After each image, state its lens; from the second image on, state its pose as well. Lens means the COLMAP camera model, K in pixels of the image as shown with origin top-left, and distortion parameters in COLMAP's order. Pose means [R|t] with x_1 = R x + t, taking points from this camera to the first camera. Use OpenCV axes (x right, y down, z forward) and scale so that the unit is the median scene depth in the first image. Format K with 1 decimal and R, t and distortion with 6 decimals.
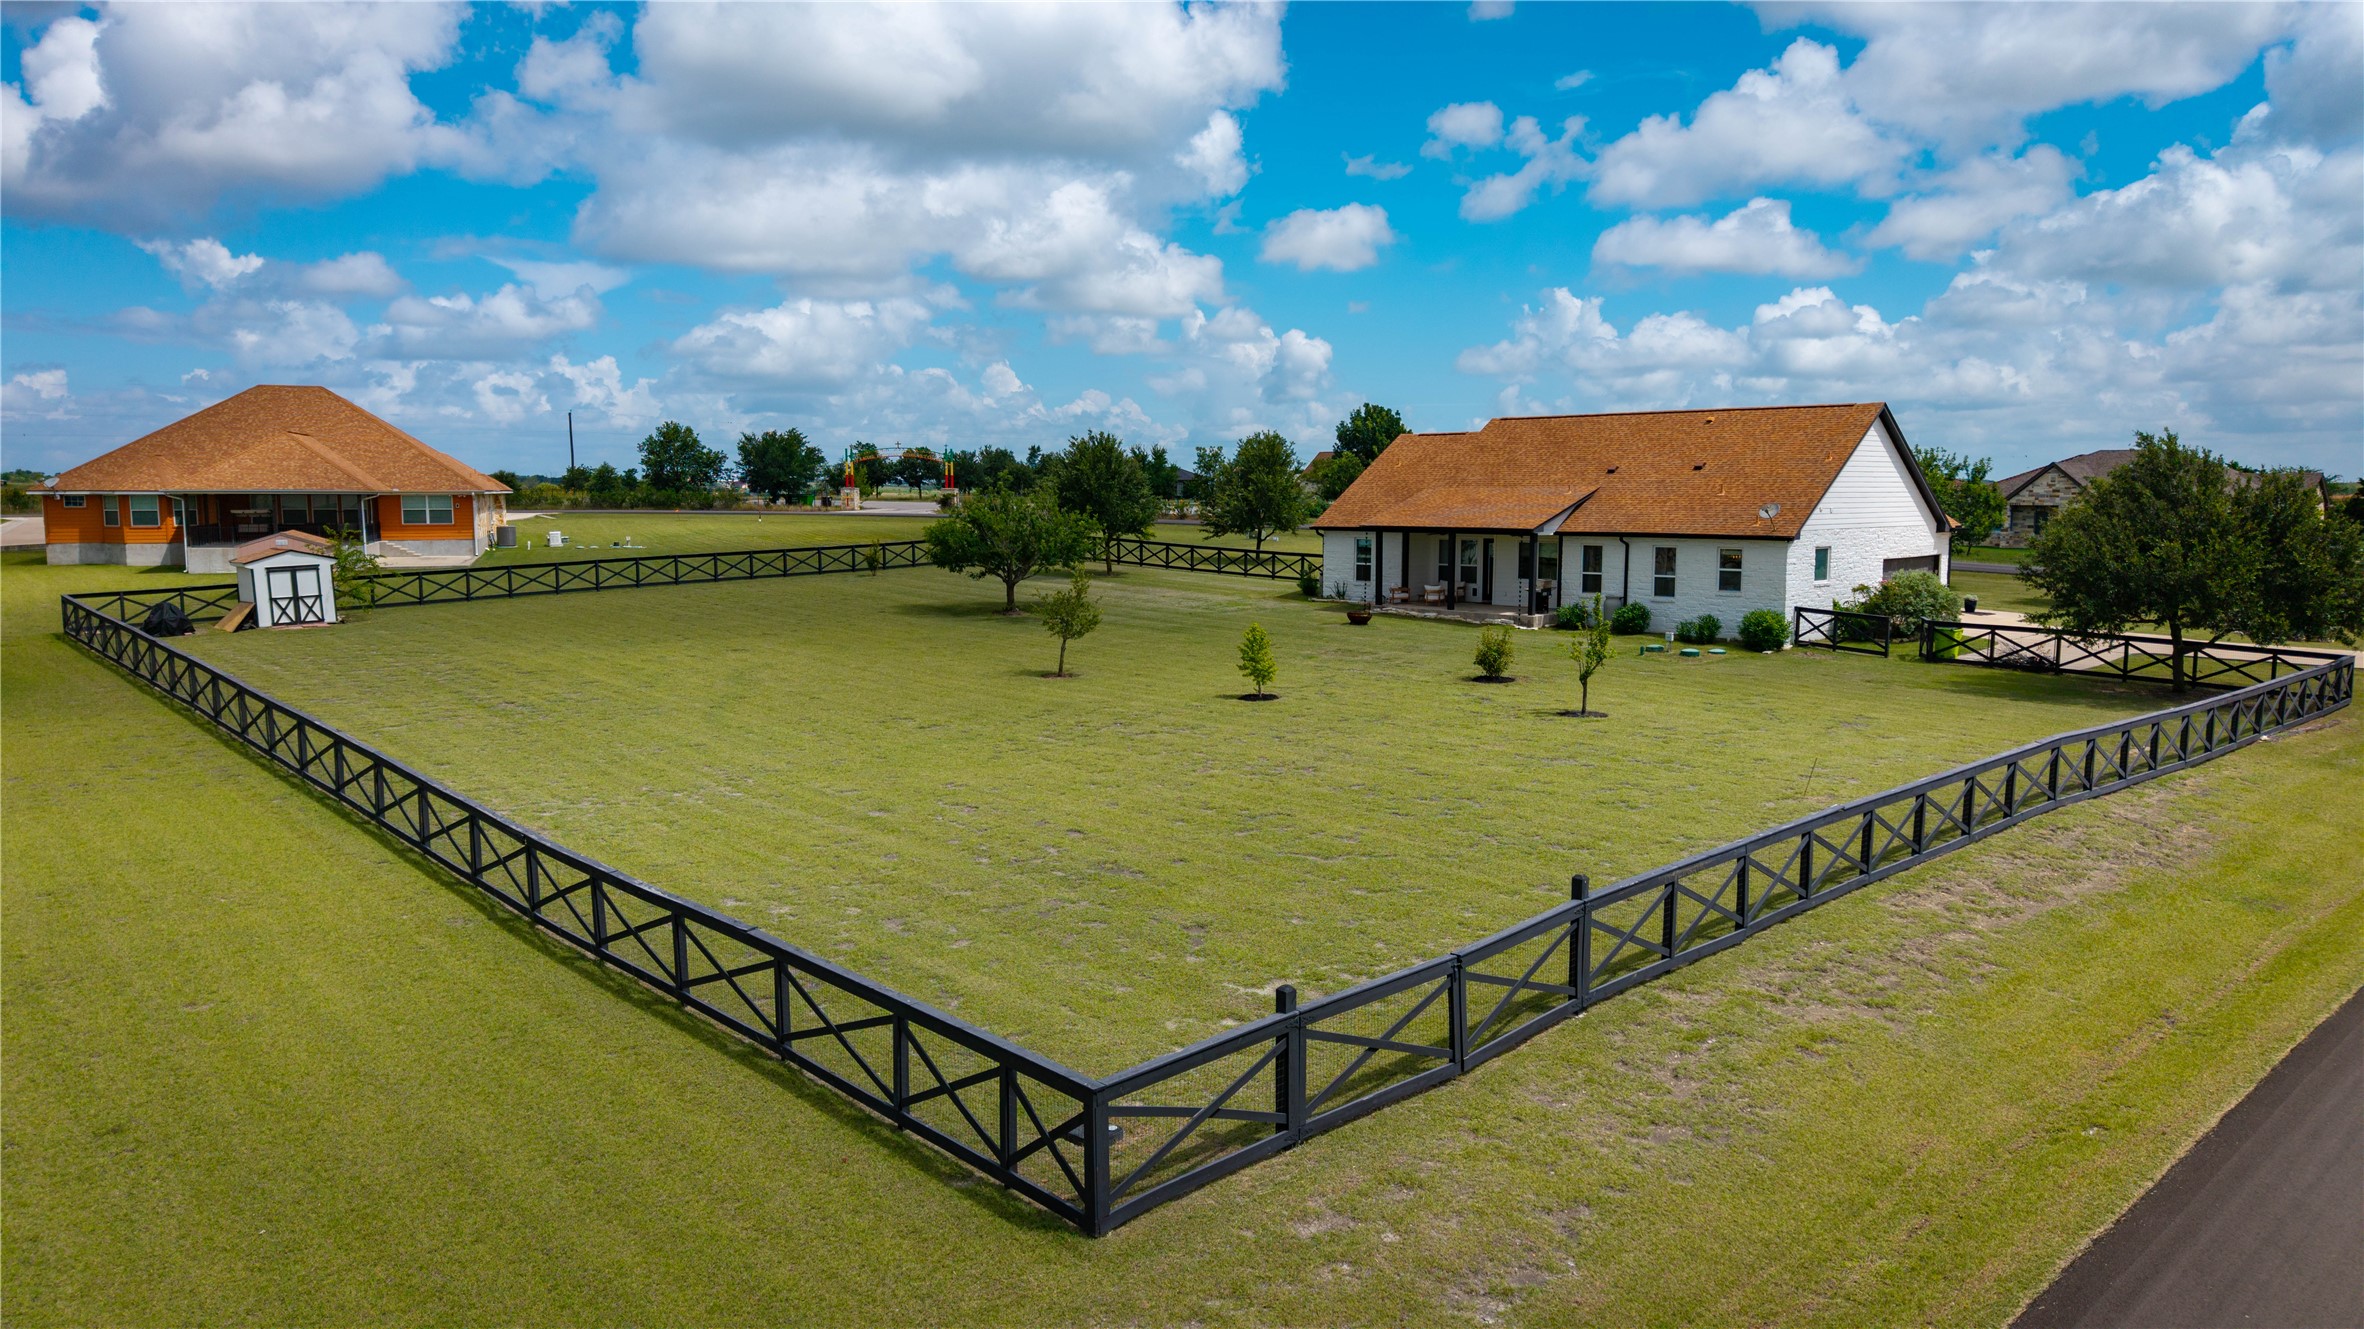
lens RADIAL K [[1546.6, 0, 1187.7], [0, 1546.6, 589.5], [0, 0, 1]] dist [0.025125, -0.020586]
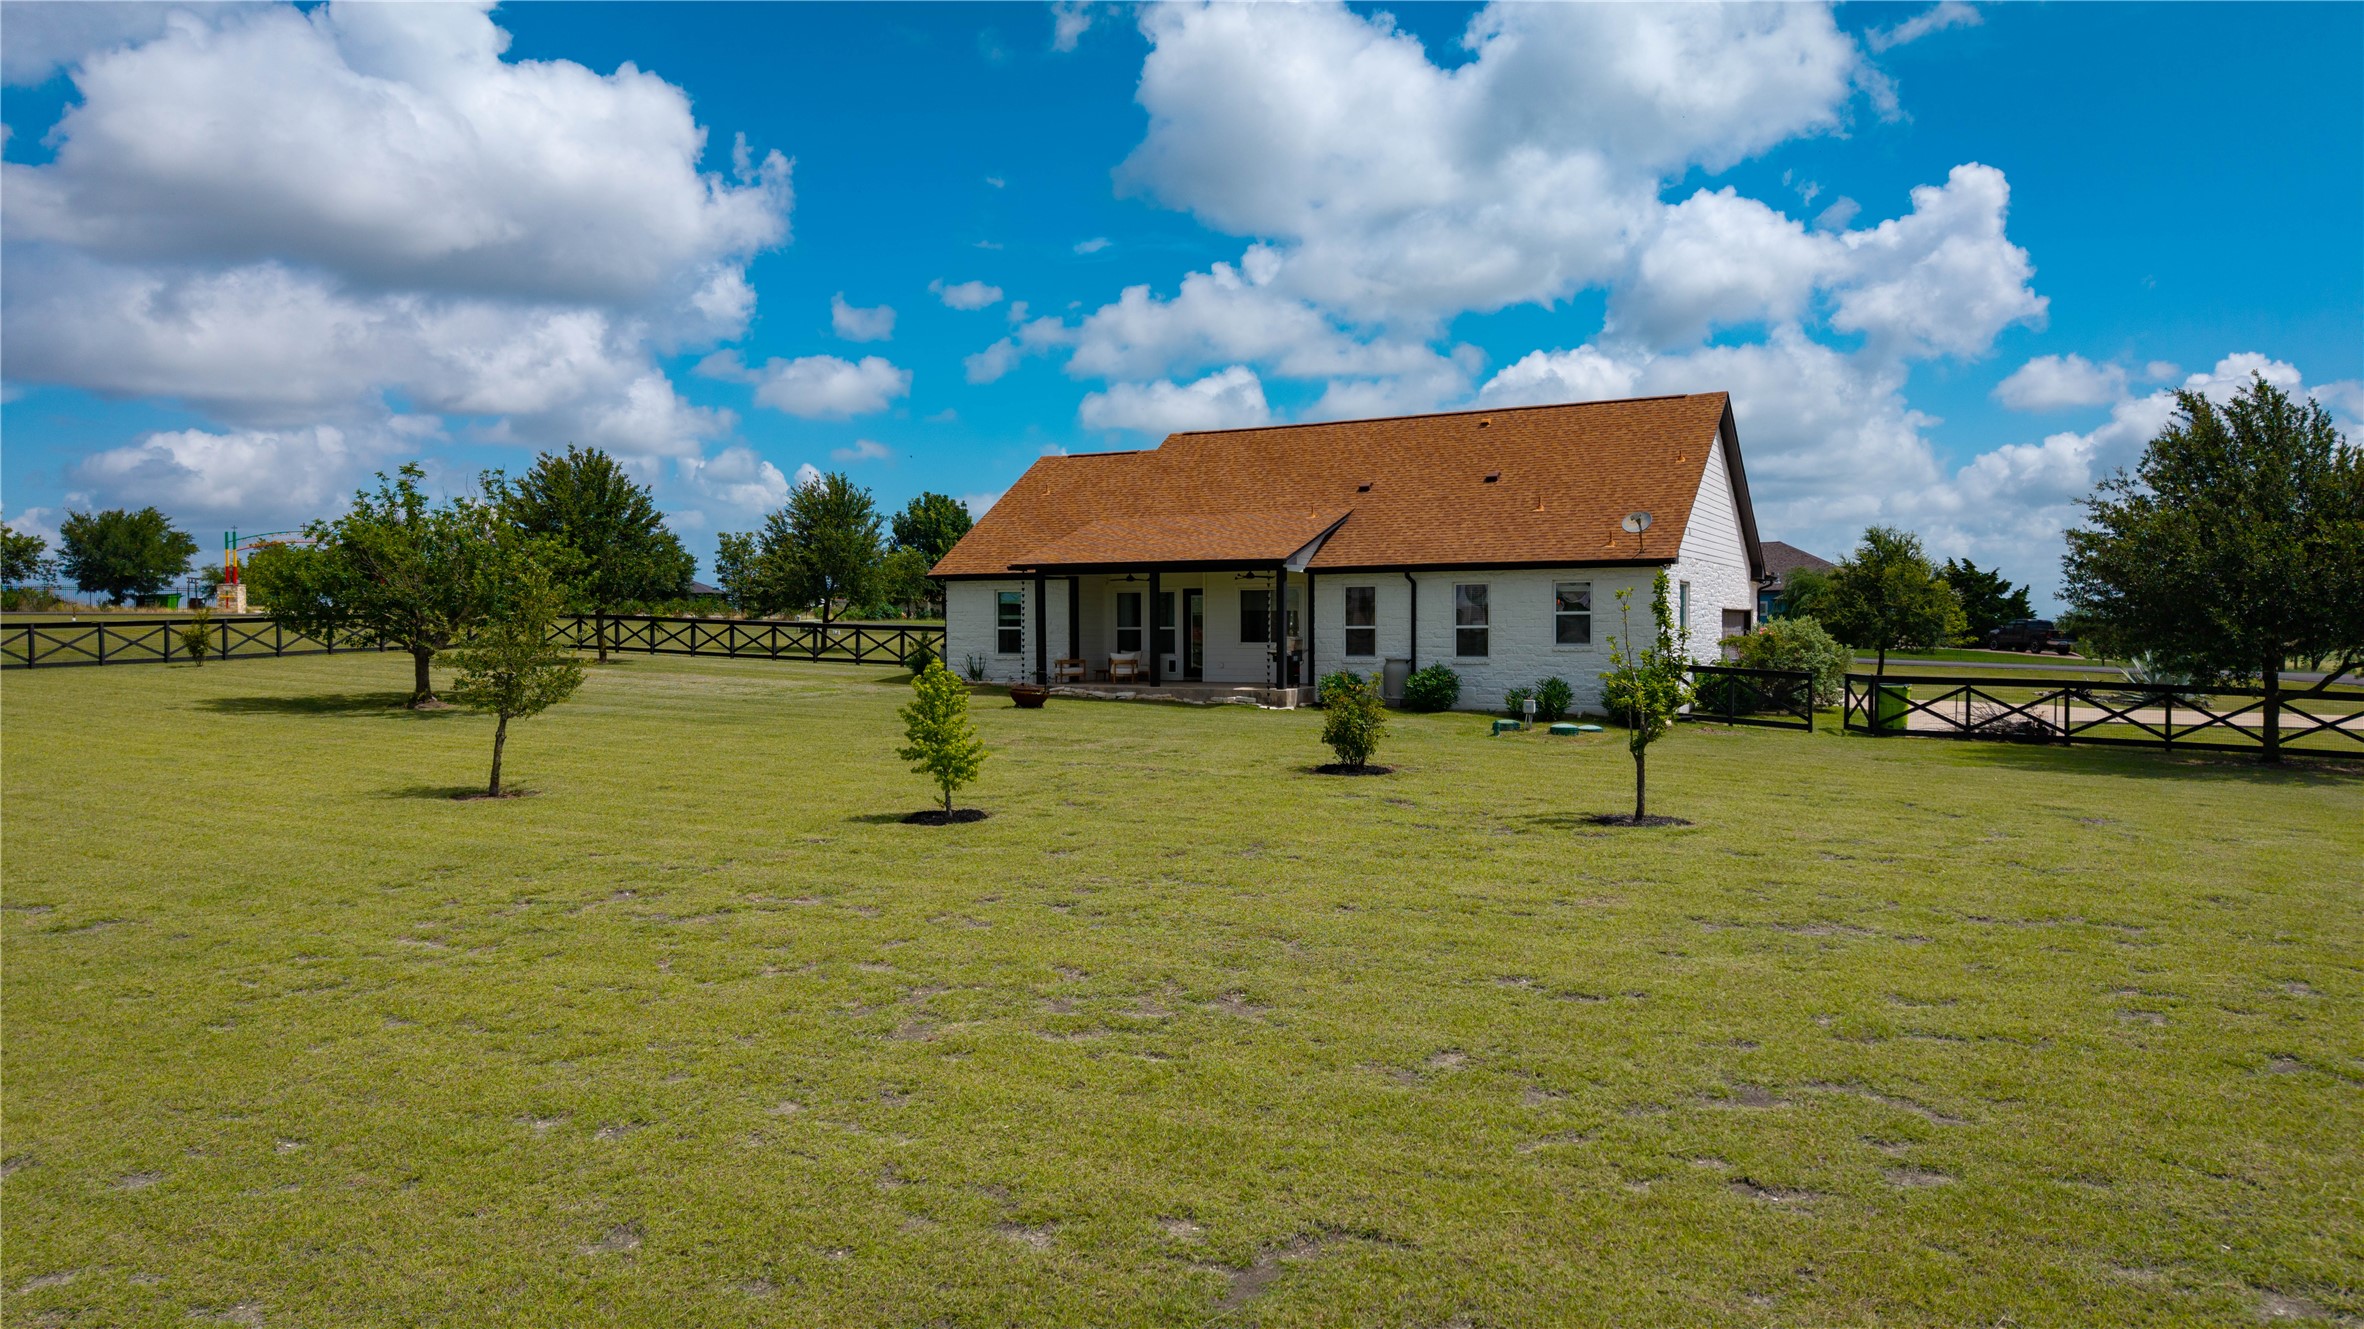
lens RADIAL K [[1546.6, 0, 1180.3], [0, 1546.6, 644.9], [0, 0, 1]] dist [0.025125, -0.020586]
pose [[0.953932, -0.004952, 0.299982, -0.018951], [0.021604, 0.998402, -0.052220, 0.031282], [-0.299244, 0.056295, 0.952515, 0.380215]]
